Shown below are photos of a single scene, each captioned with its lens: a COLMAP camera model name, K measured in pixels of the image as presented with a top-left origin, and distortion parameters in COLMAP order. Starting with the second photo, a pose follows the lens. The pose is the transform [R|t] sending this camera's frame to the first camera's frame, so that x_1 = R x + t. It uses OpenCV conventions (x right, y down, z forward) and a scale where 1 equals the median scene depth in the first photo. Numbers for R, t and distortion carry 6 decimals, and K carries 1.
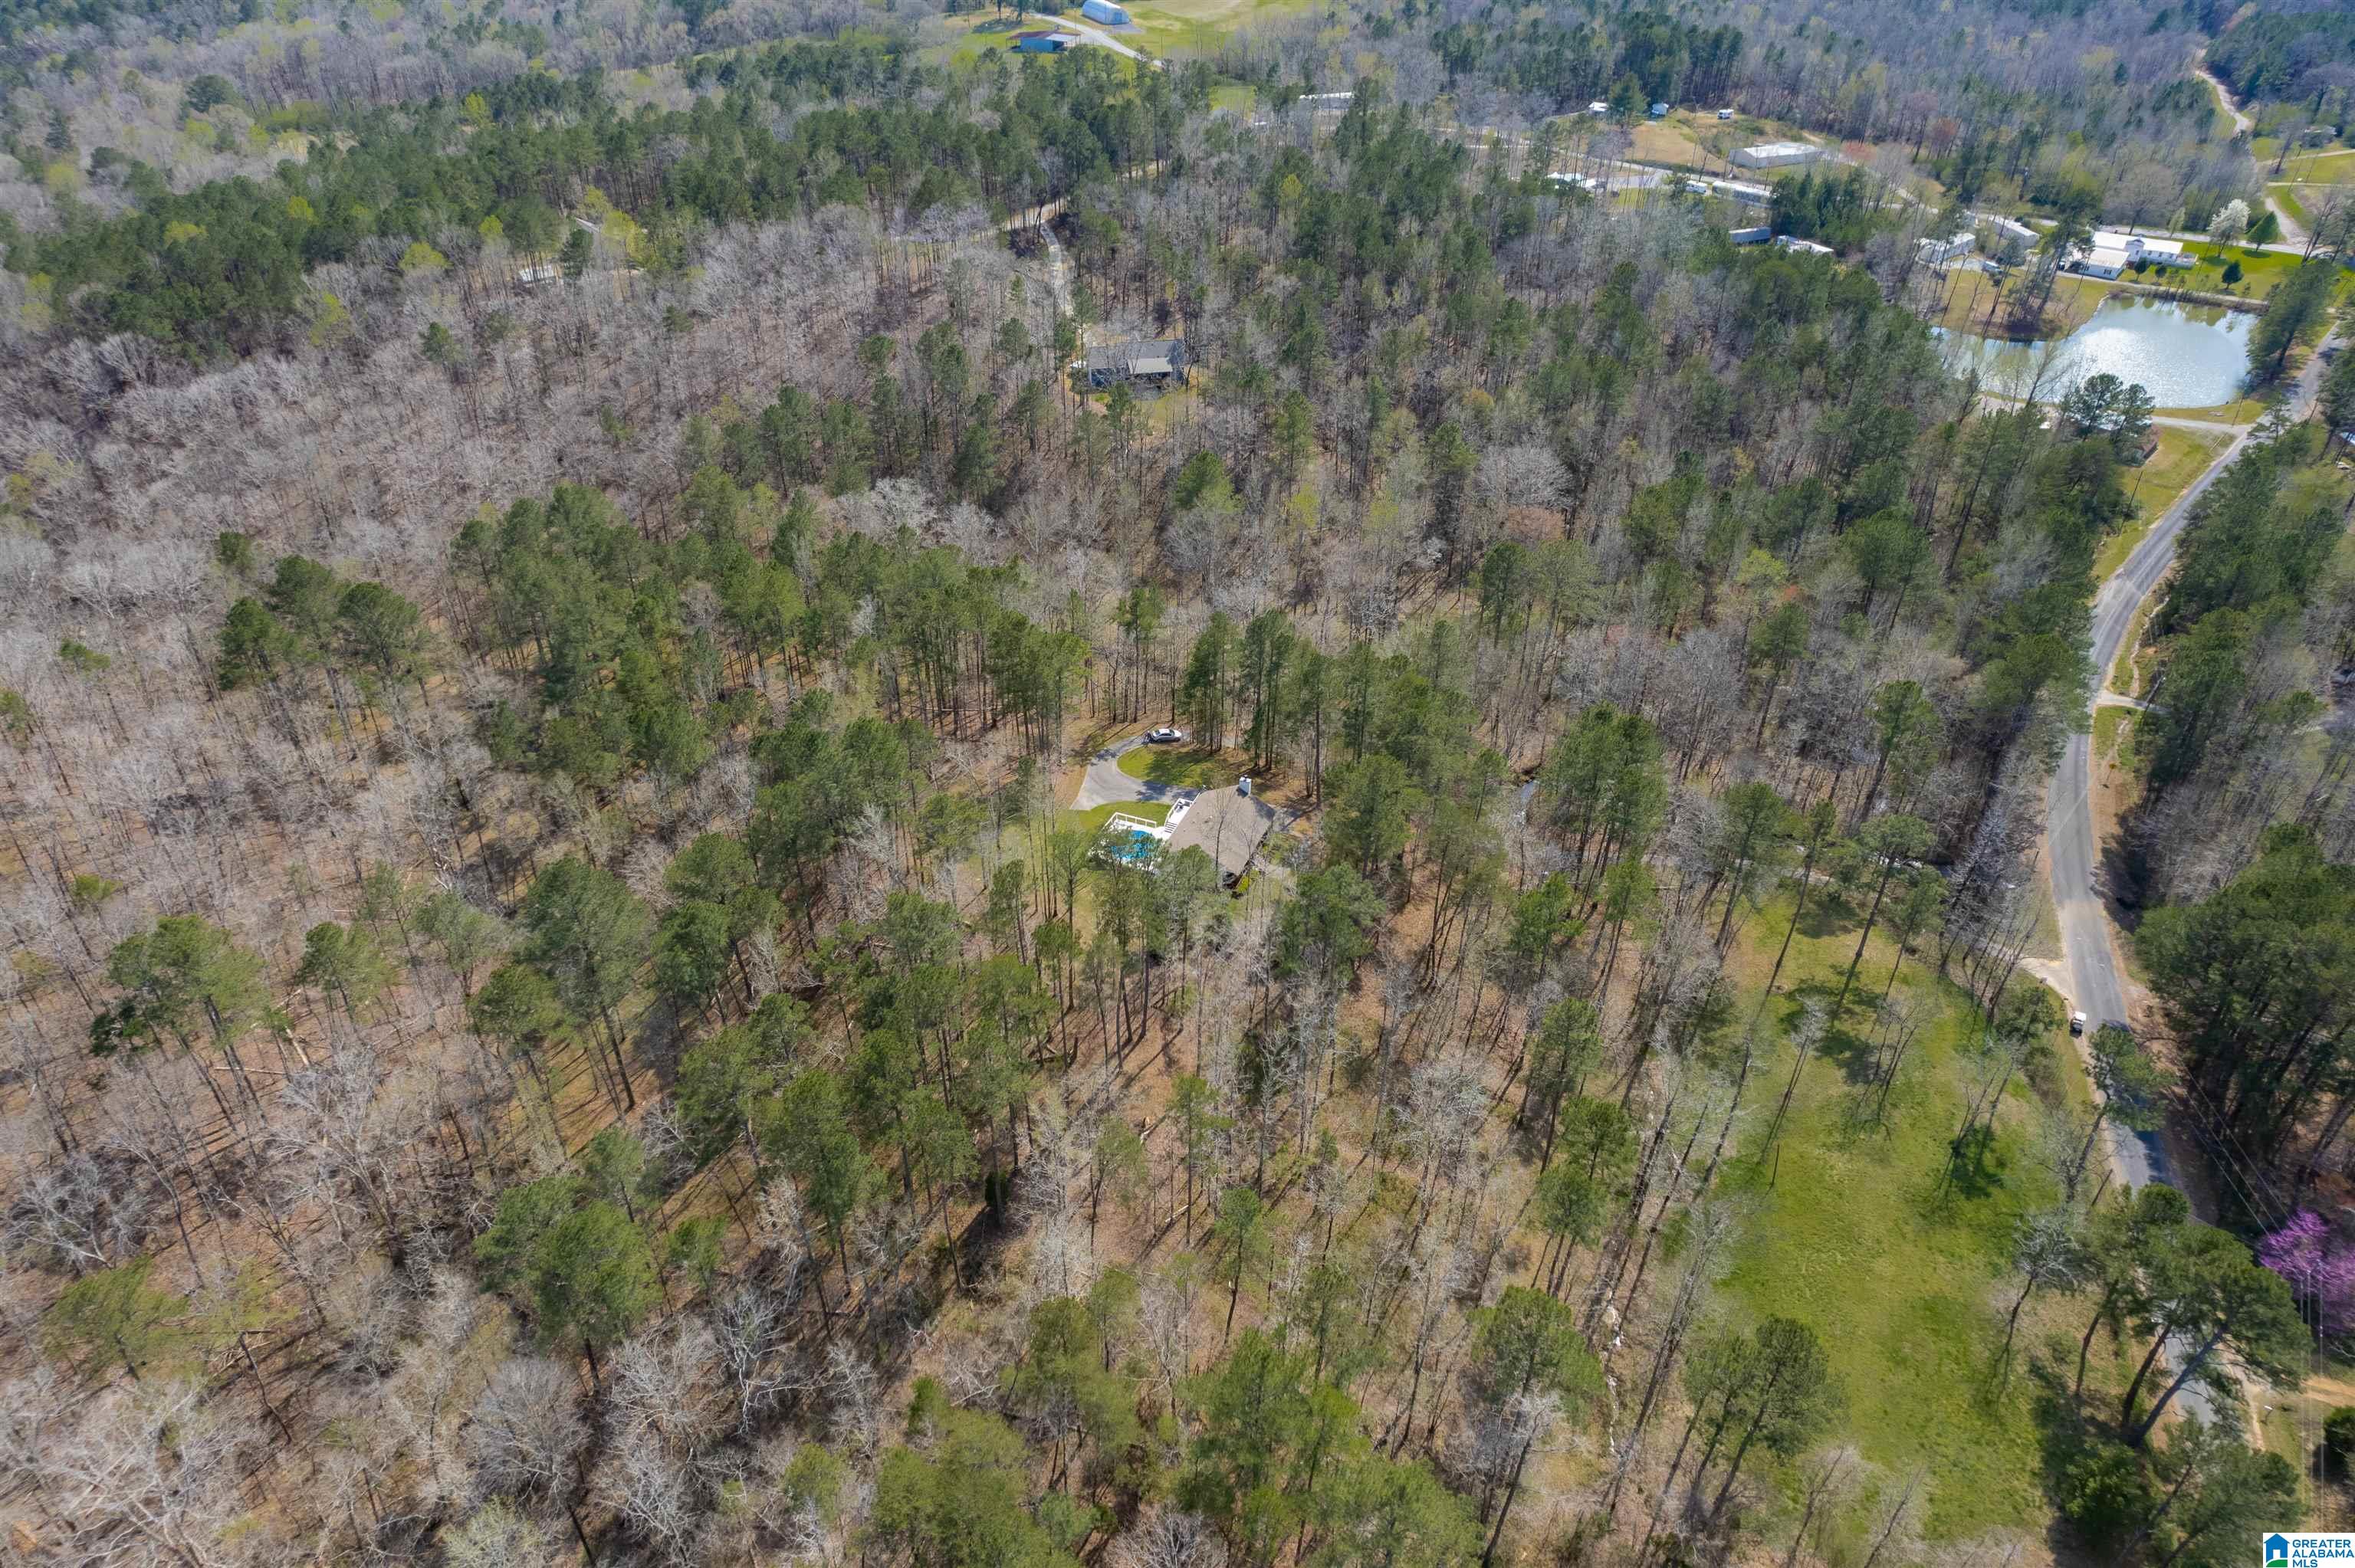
lens RADIAL K [[1498.1, 0, 1158.0], [0, 1498.1, 795.8], [0, 0, 1]] dist [-0.081663, 0.071225]
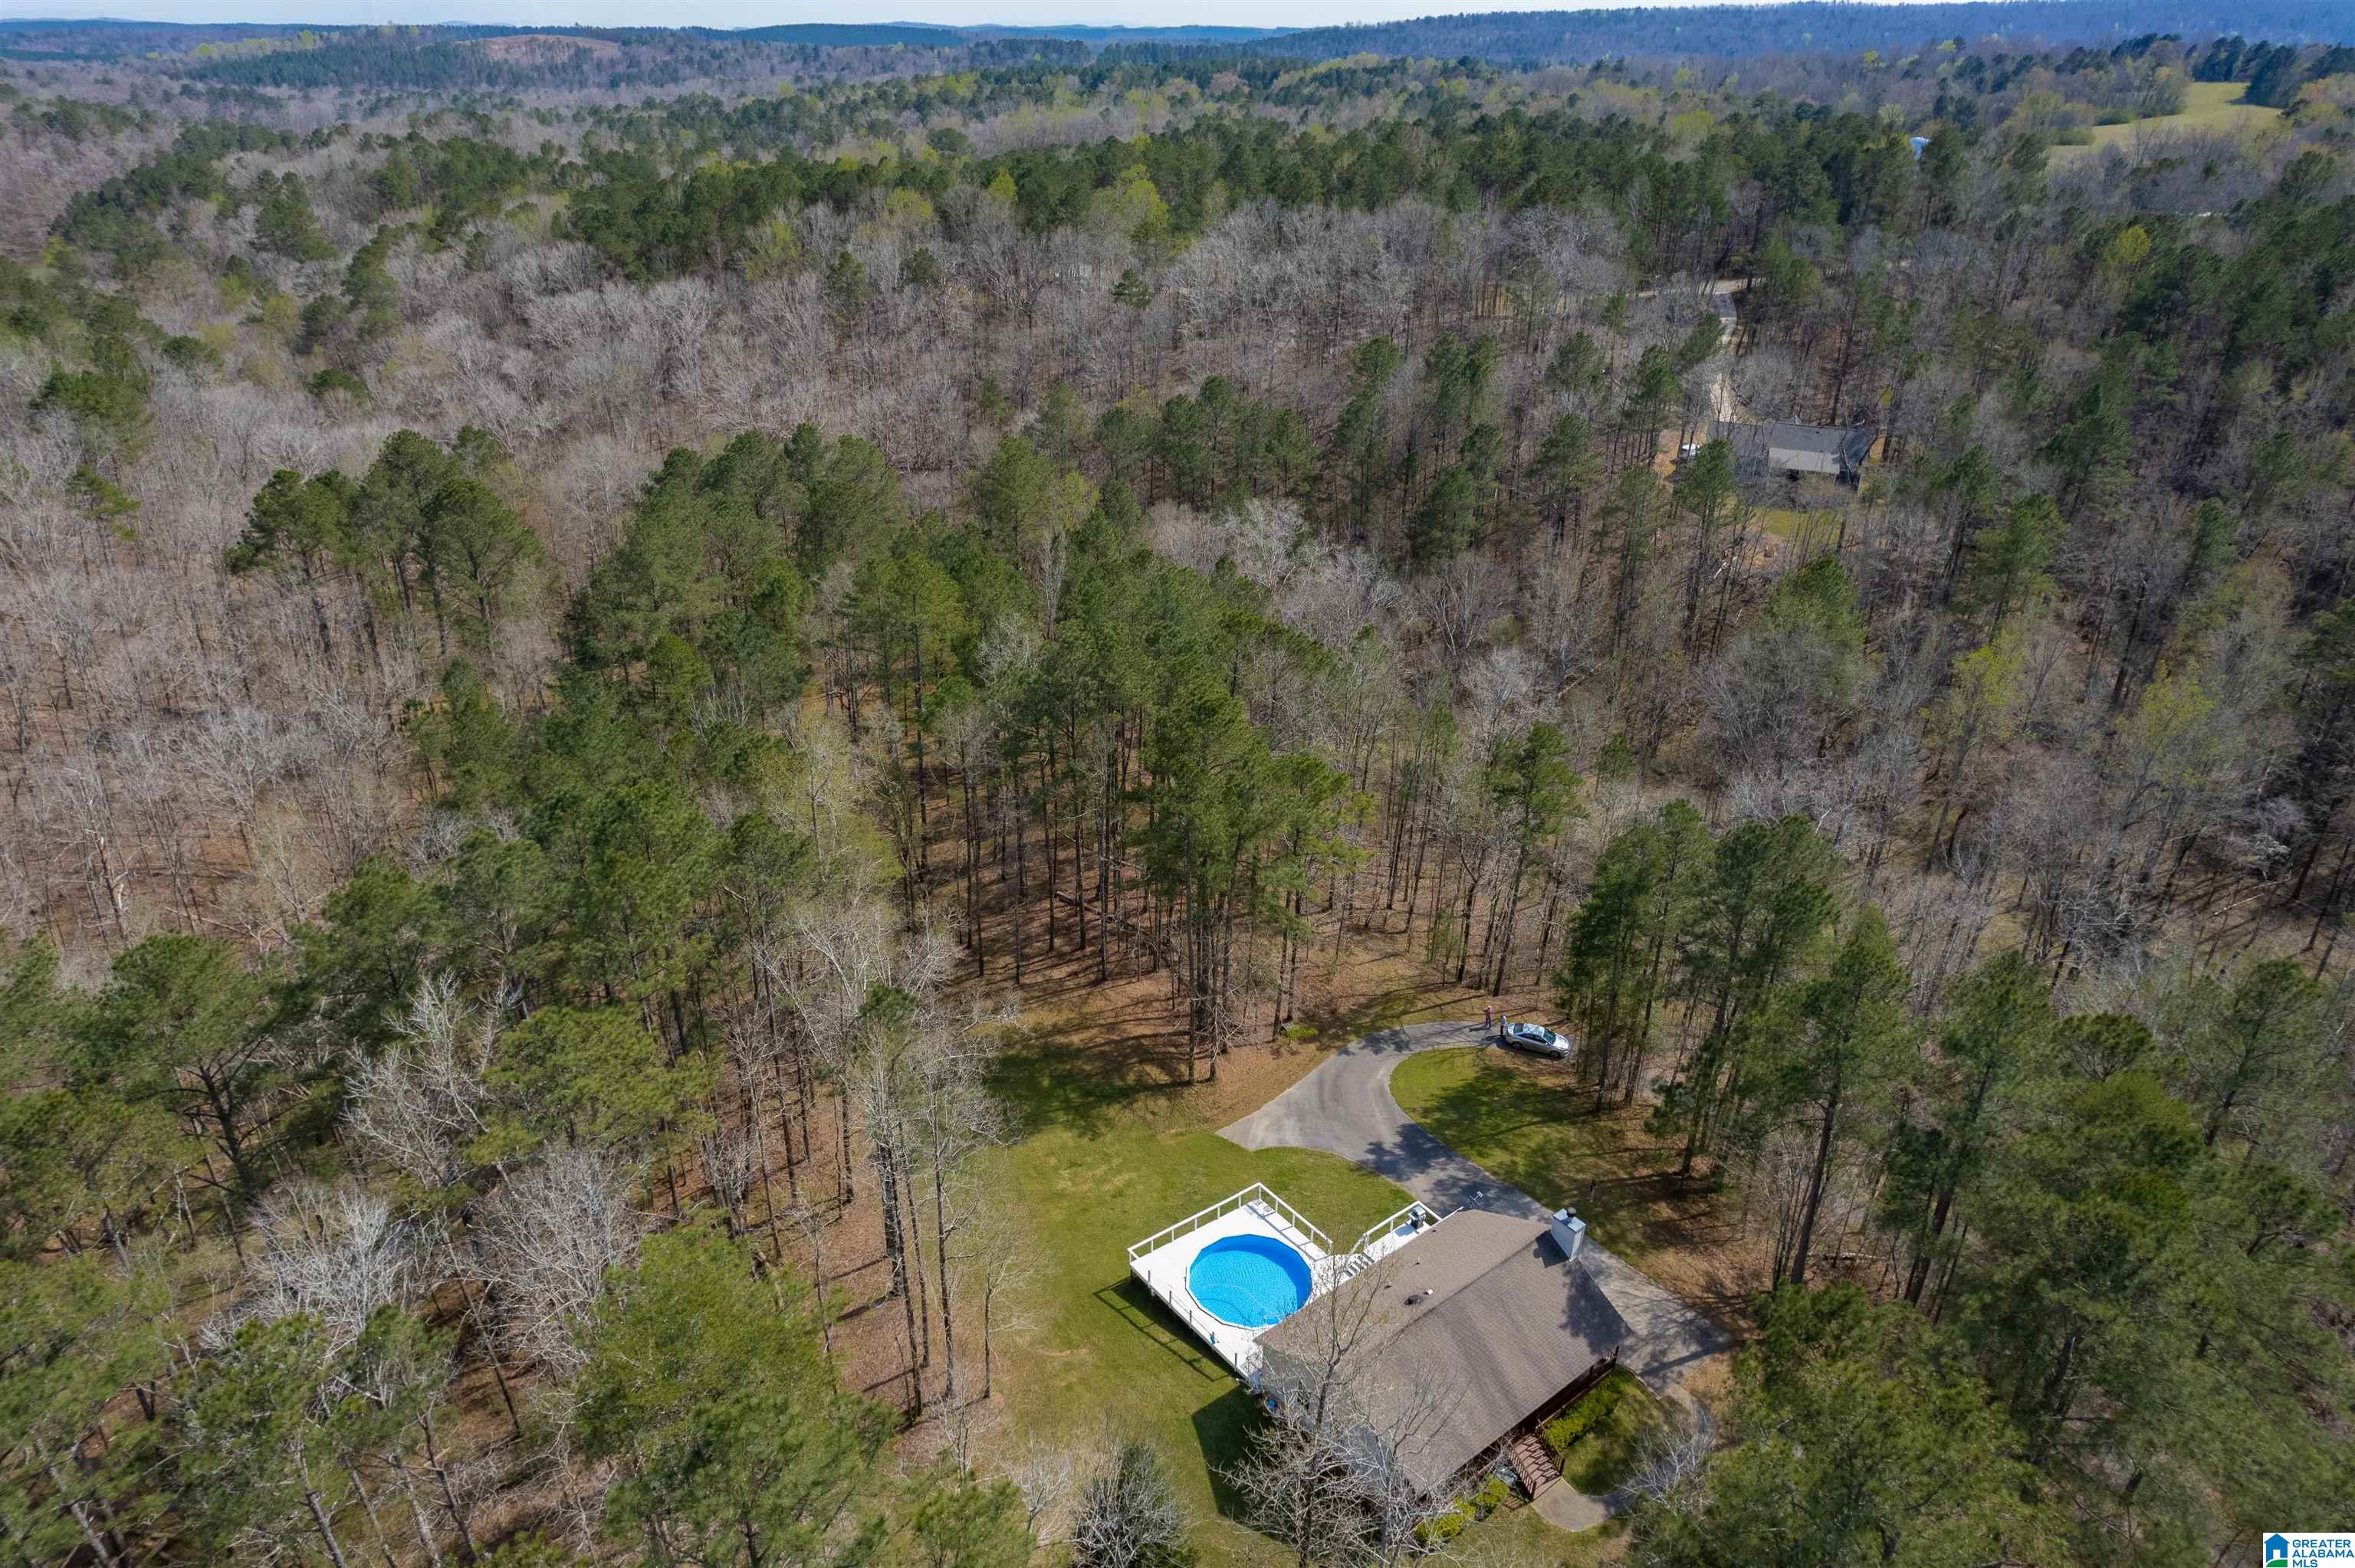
lens RADIAL K [[1498.1, 0, 1158.0], [0, 1498.1, 795.8], [0, 0, 1]] dist [-0.081663, 0.071225]
pose [[0.870112, 0.233269, -0.434156, 0.060421], [-0.288945, 0.955073, -0.065934, -0.033021], [0.399270, 0.182817, 0.898422, 0.350796]]
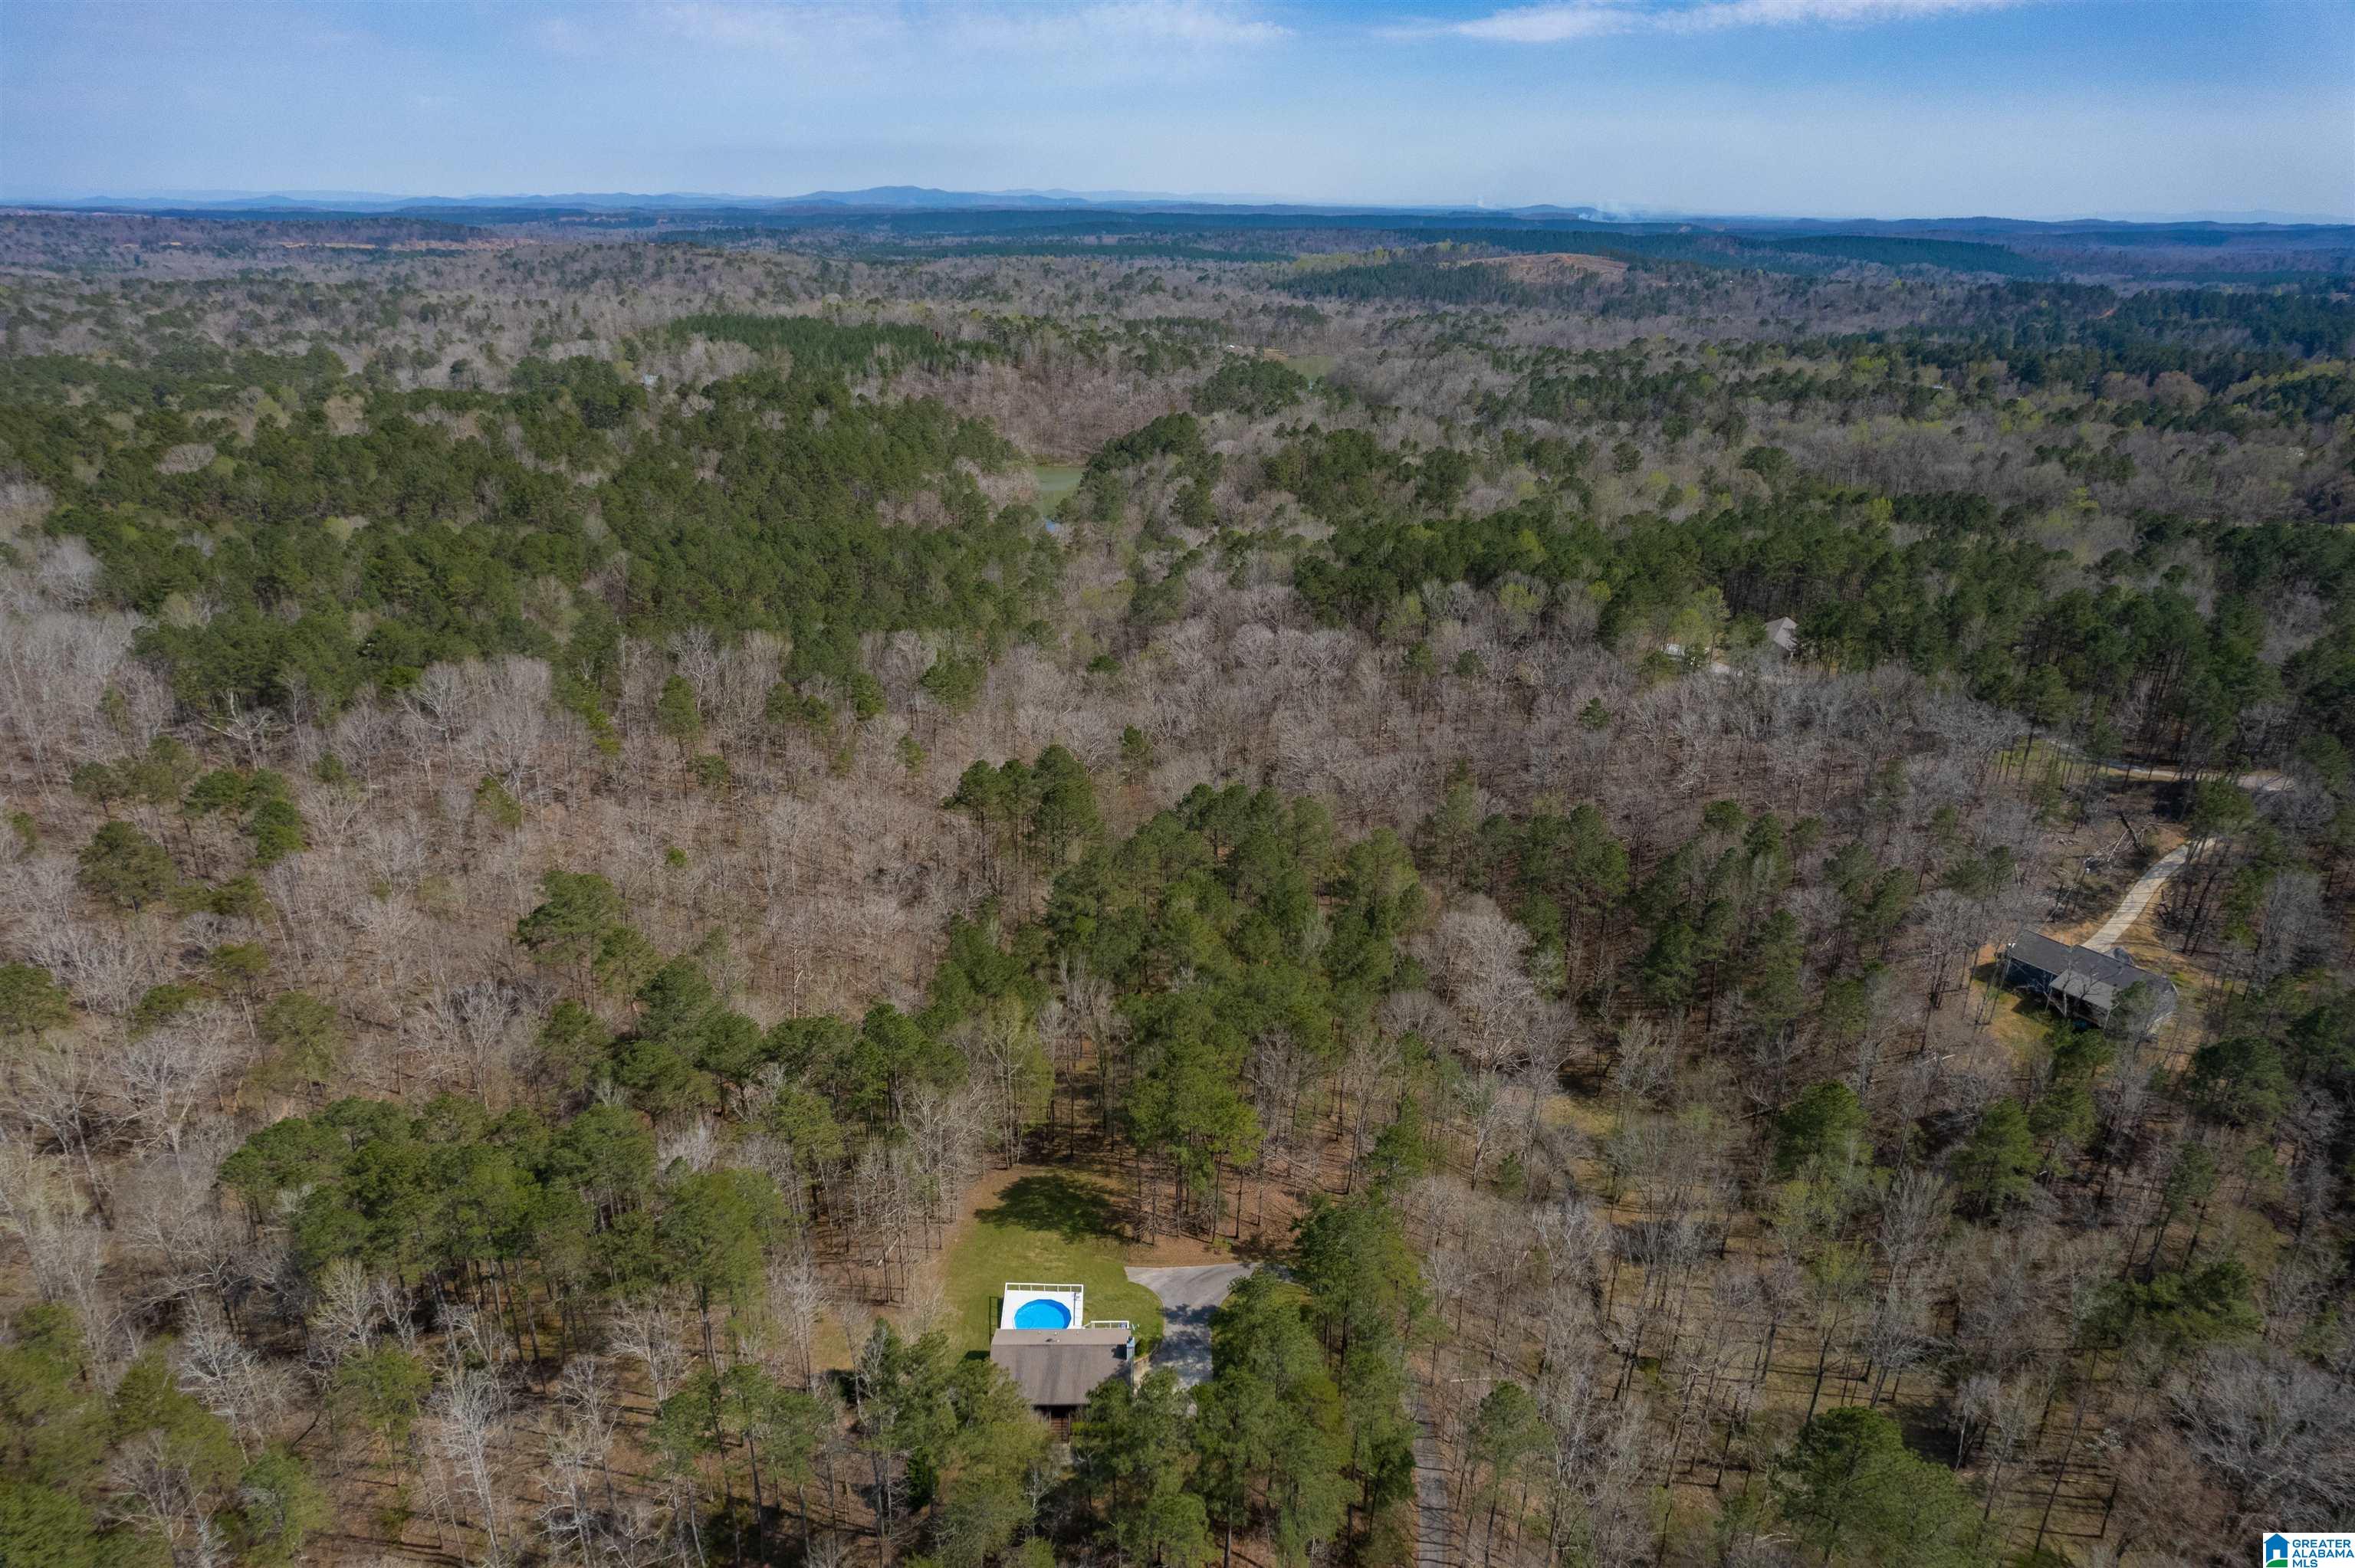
lens RADIAL K [[1498.1, 0, 1158.0], [0, 1498.1, 795.8], [0, 0, 1]] dist [-0.081663, 0.071225]
pose [[0.401768, 0.343839, -0.848739, 0.366661], [-0.532222, 0.841900, 0.089130, -0.192619], [0.745199, 0.415908, 0.521247, 0.275024]]
